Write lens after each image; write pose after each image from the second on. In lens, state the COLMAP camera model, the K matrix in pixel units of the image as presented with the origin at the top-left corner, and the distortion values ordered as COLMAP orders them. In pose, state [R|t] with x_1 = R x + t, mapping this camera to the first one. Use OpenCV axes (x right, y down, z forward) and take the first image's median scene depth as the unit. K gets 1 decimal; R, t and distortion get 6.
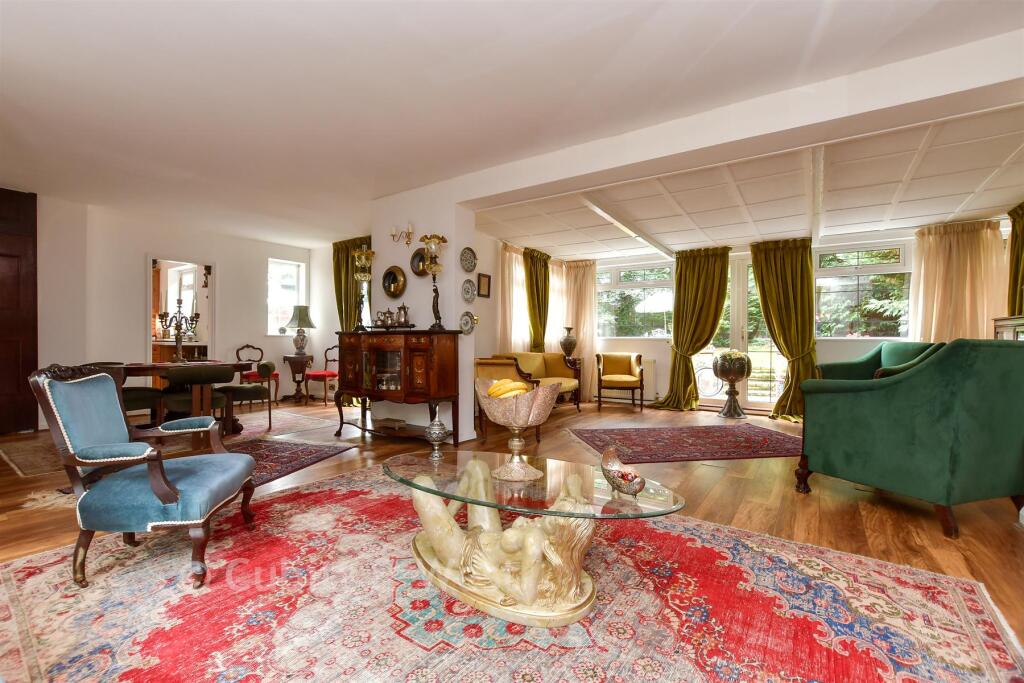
lens RADIAL K [[451.6, 0, 508.3], [0, 451.6, 343.7], [0, 0, 1]] dist [-0.017864, 0.000269]
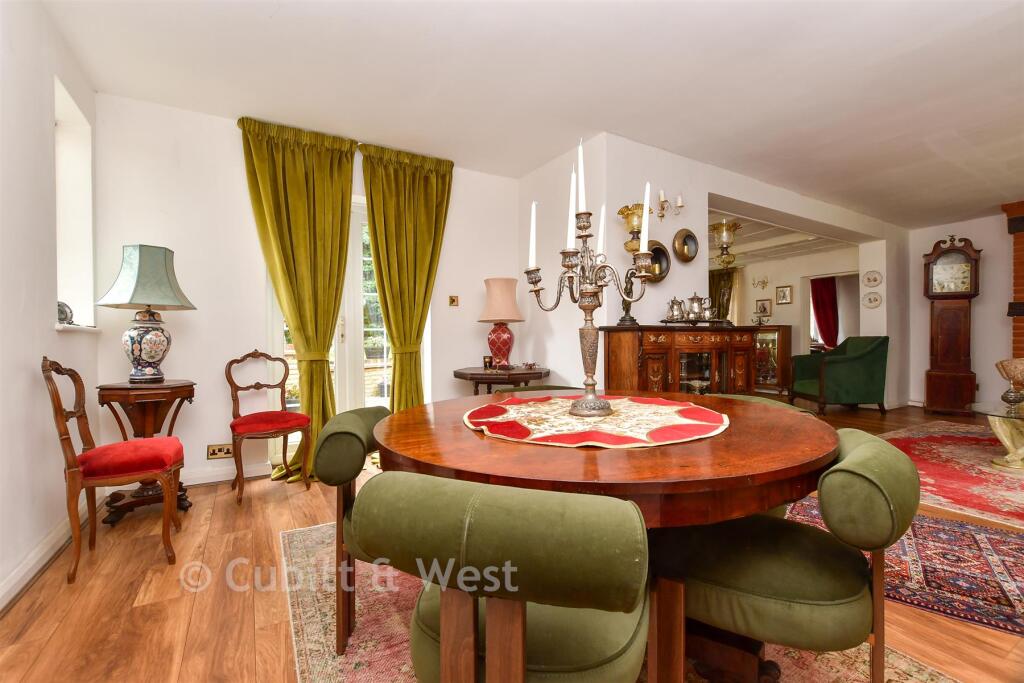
lens RADIAL K [[451.6, 0, 508.3], [0, 451.6, 343.7], [0, 0, 1]] dist [-0.017864, 0.000269]
pose [[0.438974, -0.017591, 0.898327, -0.736043], [0.001839, 0.999824, 0.018680, -0.008379], [-0.898498, -0.006548, 0.438929, 0.617416]]
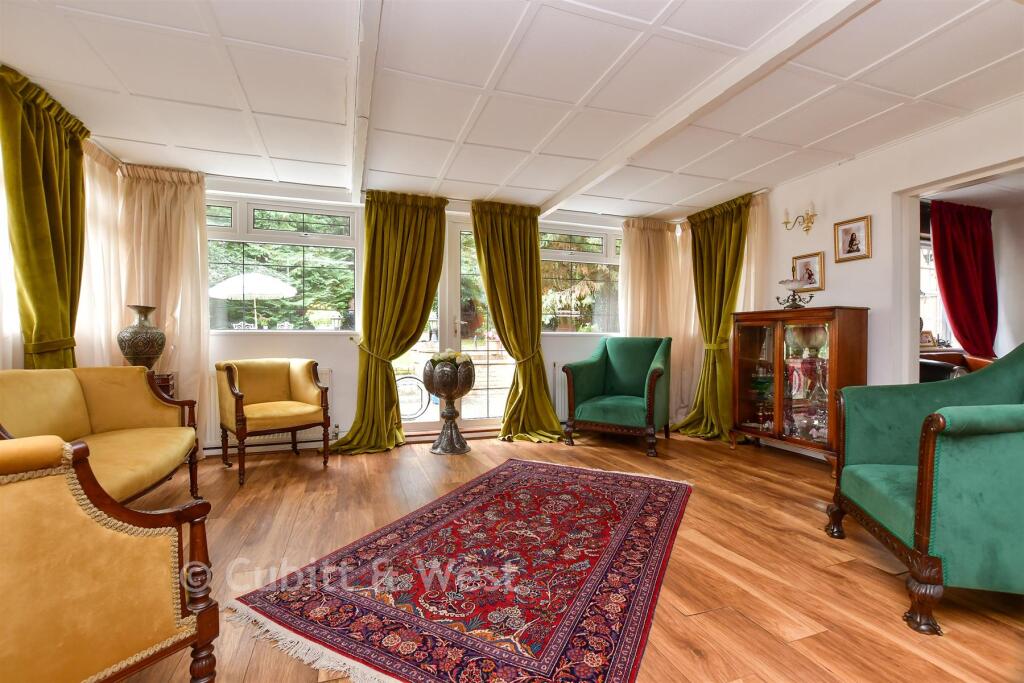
lens RADIAL K [[454.6, 0, 515.8], [0, 454.6, 345.6], [0, 0, 1]] dist [-0.017388, -0.000086]
pose [[0.595206, -0.015013, 0.803433, -0.004117], [0.006358, 0.999882, 0.013974, -0.001577], [-0.803548, -0.003209, 0.595231, 0.488137]]
